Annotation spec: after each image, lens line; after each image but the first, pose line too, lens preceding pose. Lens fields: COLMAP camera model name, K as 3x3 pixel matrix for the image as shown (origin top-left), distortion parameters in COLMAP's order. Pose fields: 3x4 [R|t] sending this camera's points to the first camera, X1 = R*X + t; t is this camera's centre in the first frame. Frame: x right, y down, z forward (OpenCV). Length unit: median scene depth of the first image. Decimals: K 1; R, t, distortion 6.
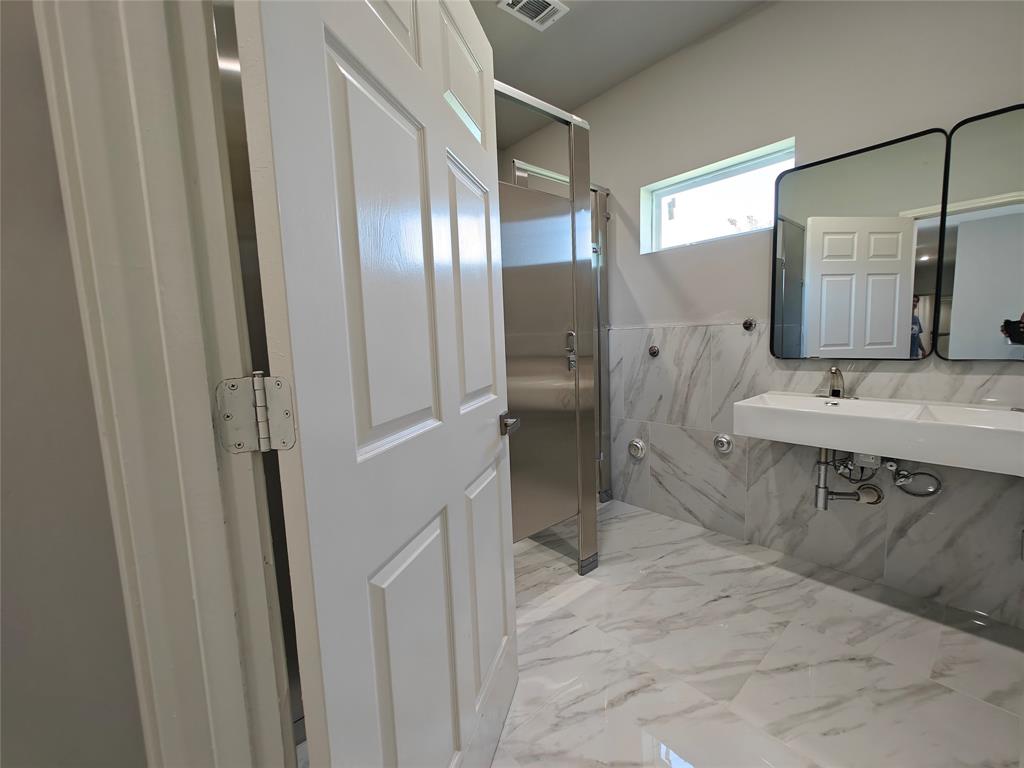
lens RADIAL K [[424.0, 0, 512.5], [0, 424.0, 386.8], [0, 0, 1]] dist [-0.001067, 0.000250]
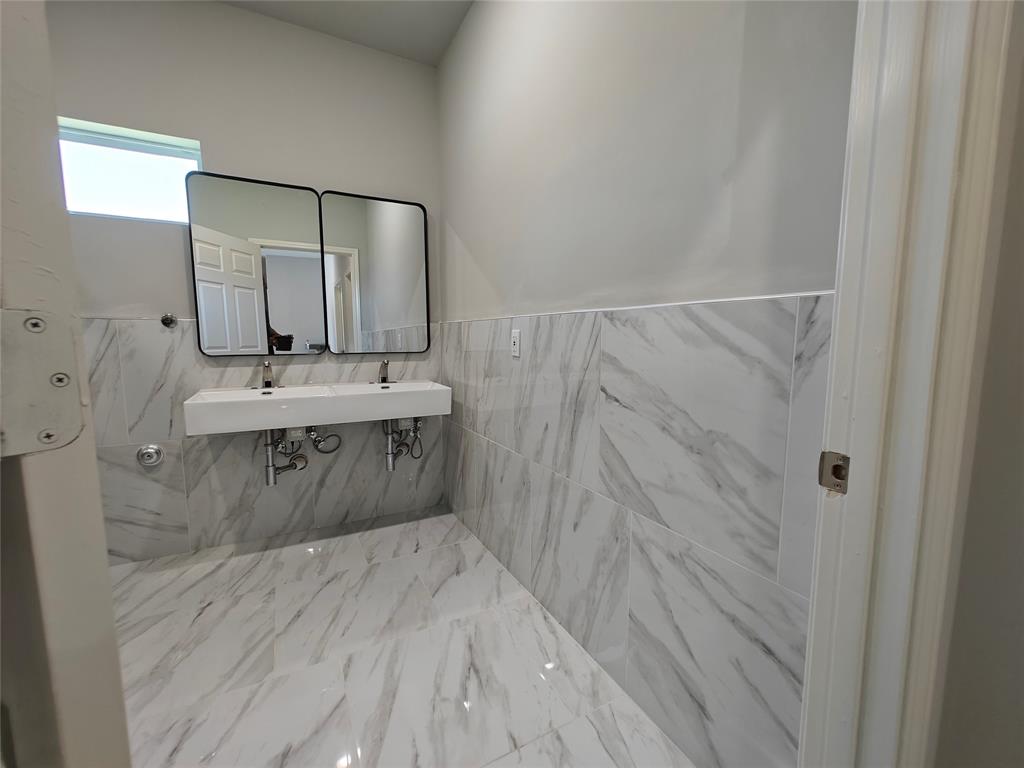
lens RADIAL K [[424.0, 0, 512.5], [0, 424.0, 383.2], [0, 0, 1]] dist [-0.001067, 0.000250]
pose [[0.231174, -0.070710, 0.970339, -0.213170], [0.099283, 0.993863, 0.048772, 0.022492], [-0.967833, 0.085063, 0.236776, 0.071095]]
